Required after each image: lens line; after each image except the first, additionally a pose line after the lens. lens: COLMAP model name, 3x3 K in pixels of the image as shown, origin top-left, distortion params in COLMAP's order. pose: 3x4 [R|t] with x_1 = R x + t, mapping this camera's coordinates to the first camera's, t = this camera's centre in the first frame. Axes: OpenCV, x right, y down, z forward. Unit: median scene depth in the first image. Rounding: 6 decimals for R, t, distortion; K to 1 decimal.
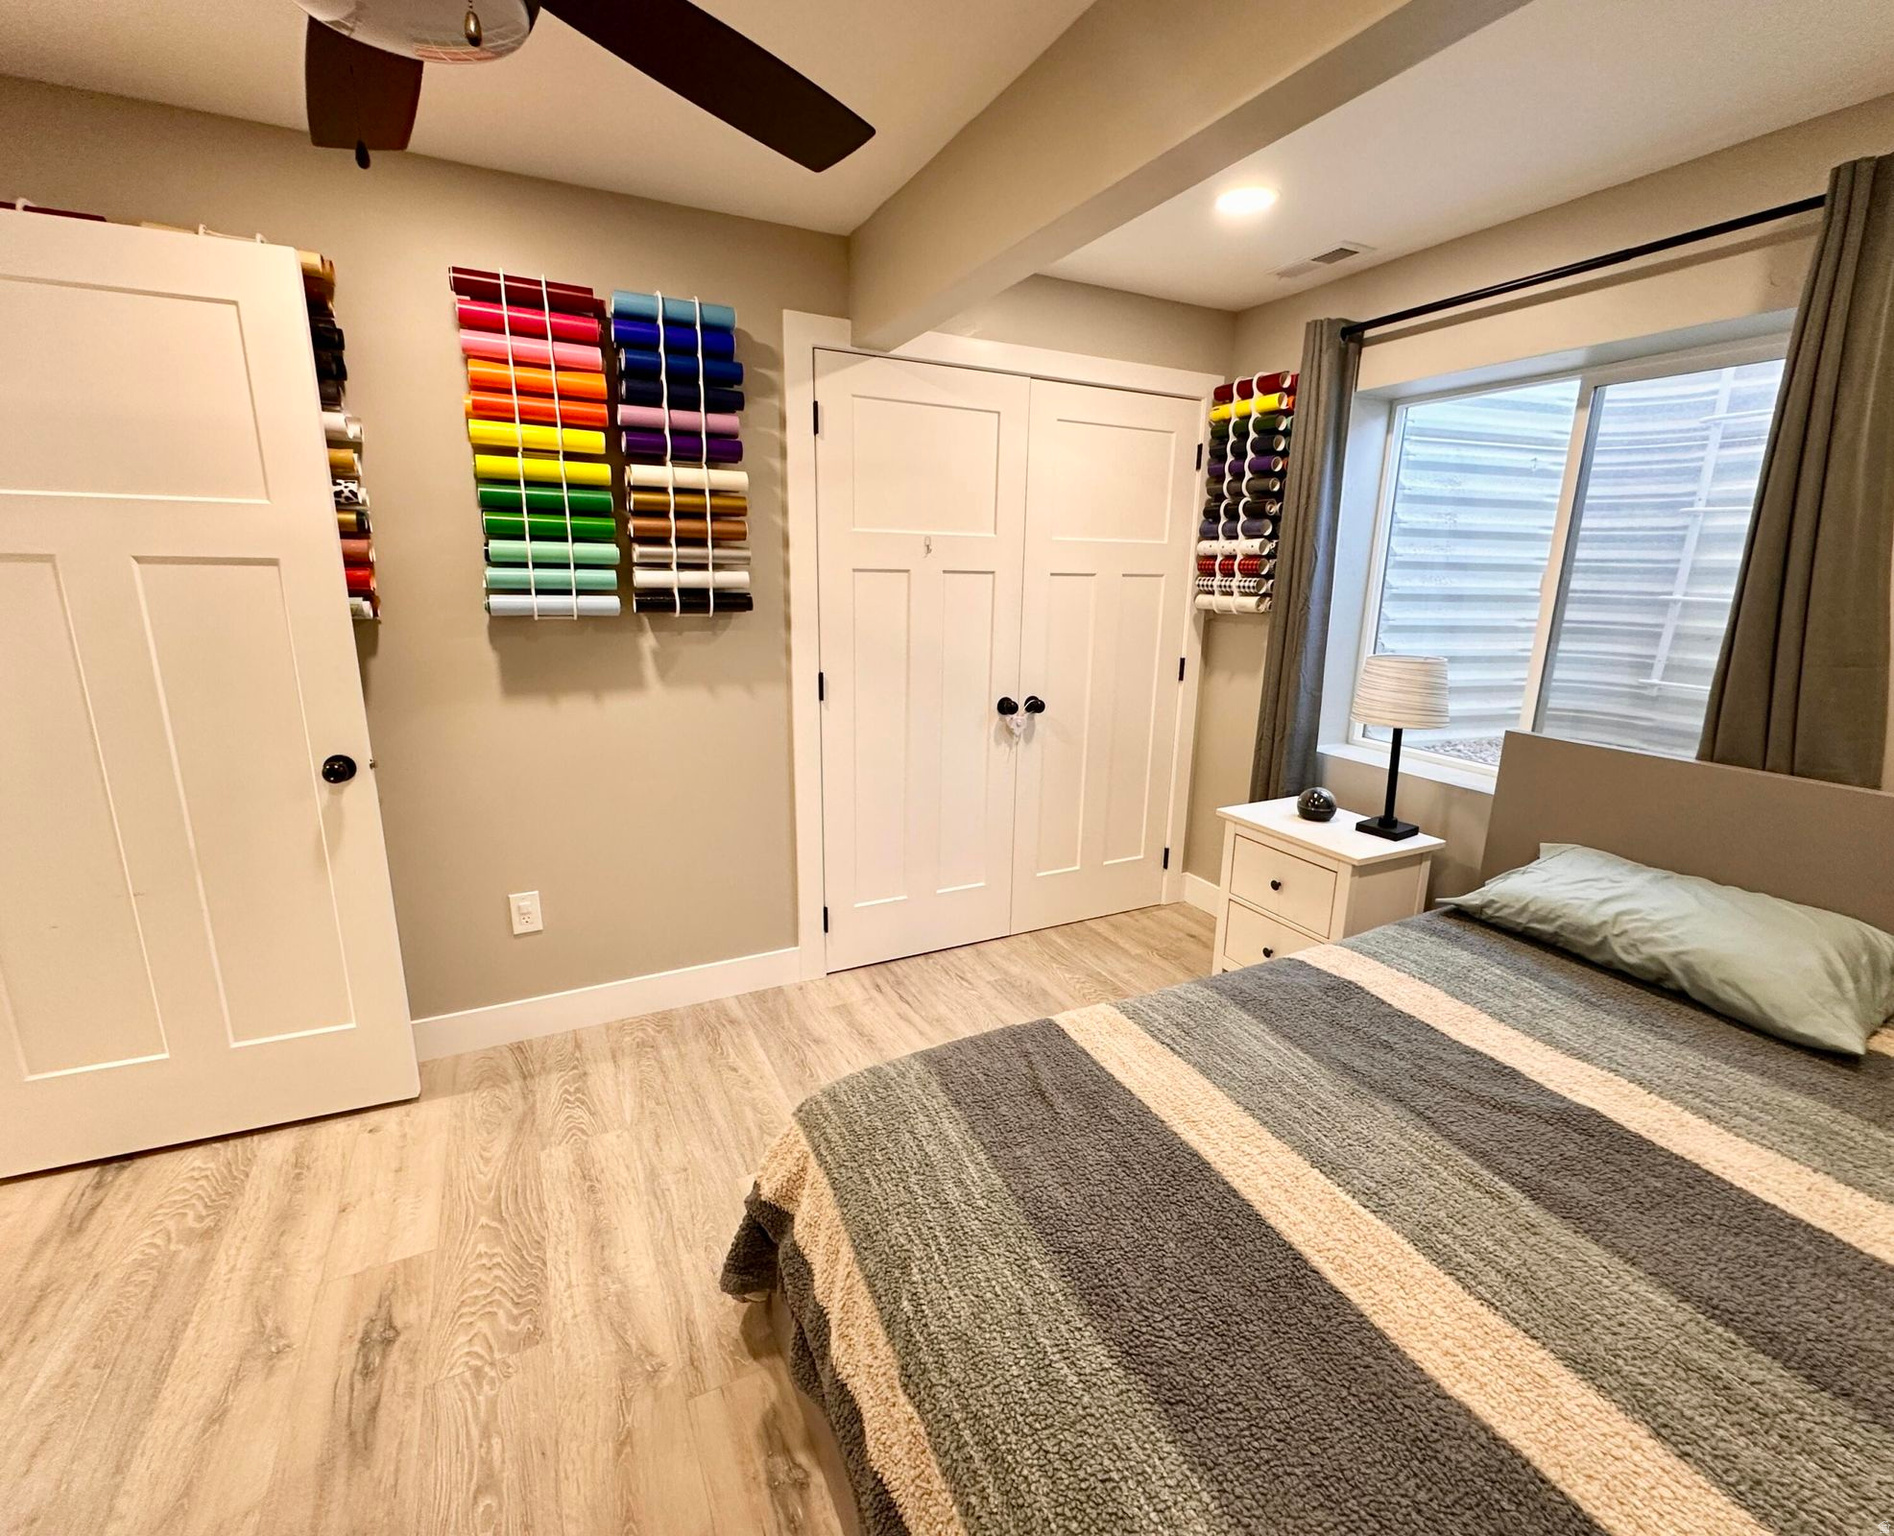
lens RADIAL K [[846.0, 0, 945.9], [0, 846.0, 767.8], [0, 0, 1]] dist [-0.002138, -0.000313]
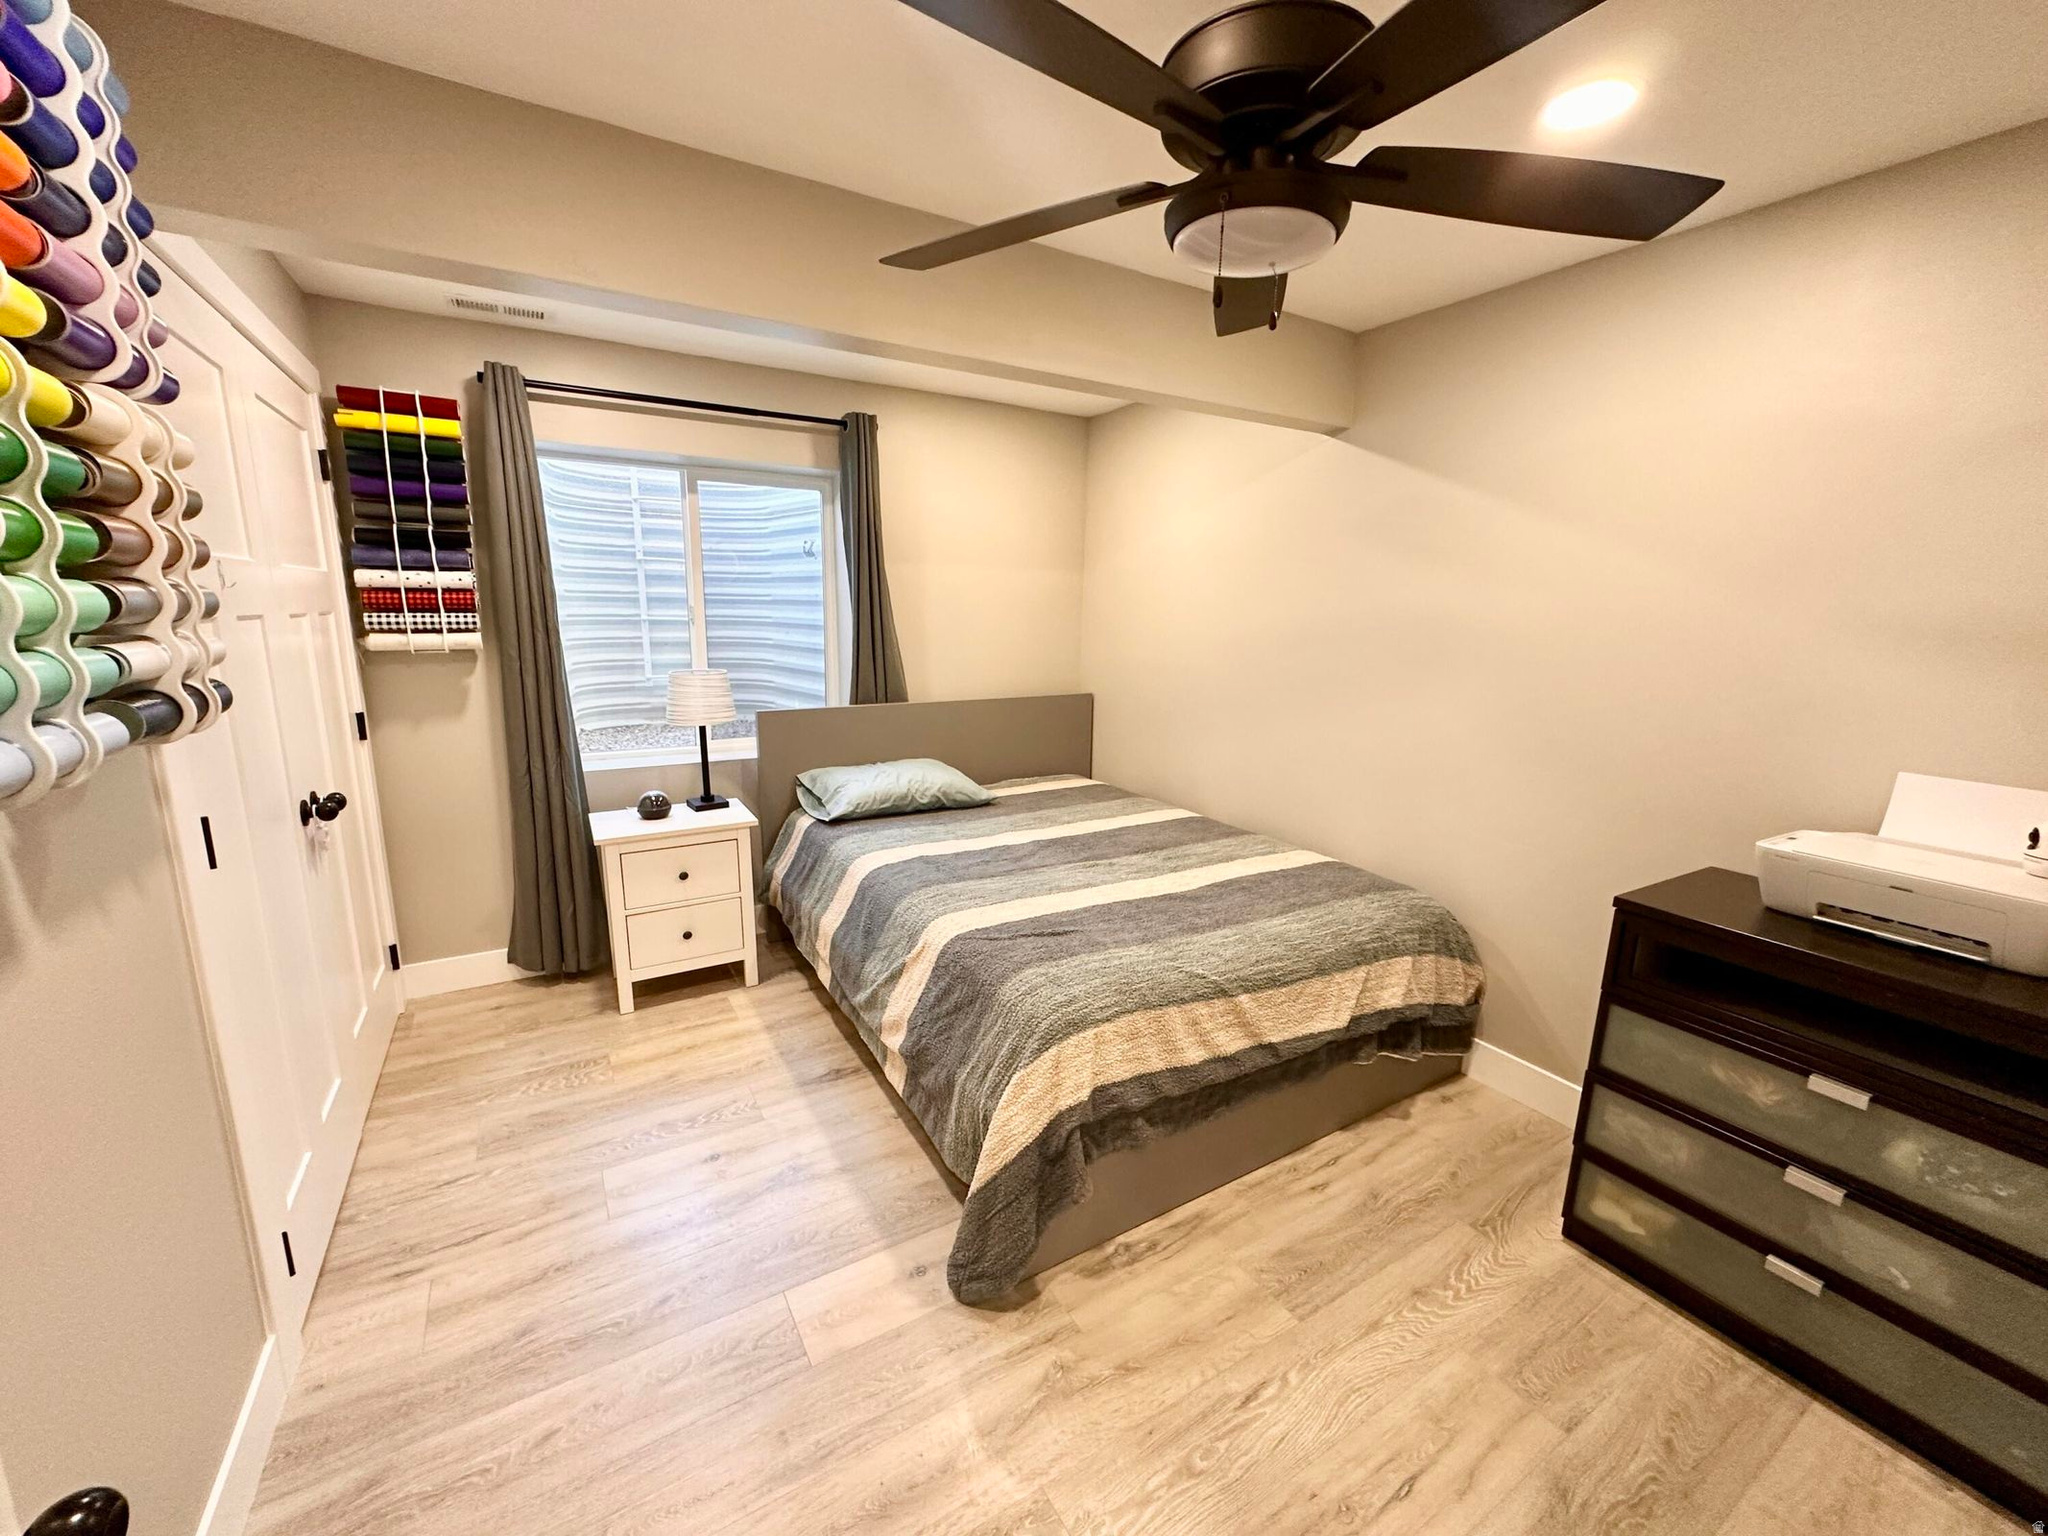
lens RADIAL K [[826.0, 0, 1027.8], [0, 826.0, 765.9], [0, 0, 1]] dist [0.002802, 0.000245]
pose [[-0.085567, -0.210115, 0.973925, -0.952539], [0.215946, 0.950363, 0.224005, -0.205948], [-0.972649, 0.229483, -0.035946, 0.713572]]
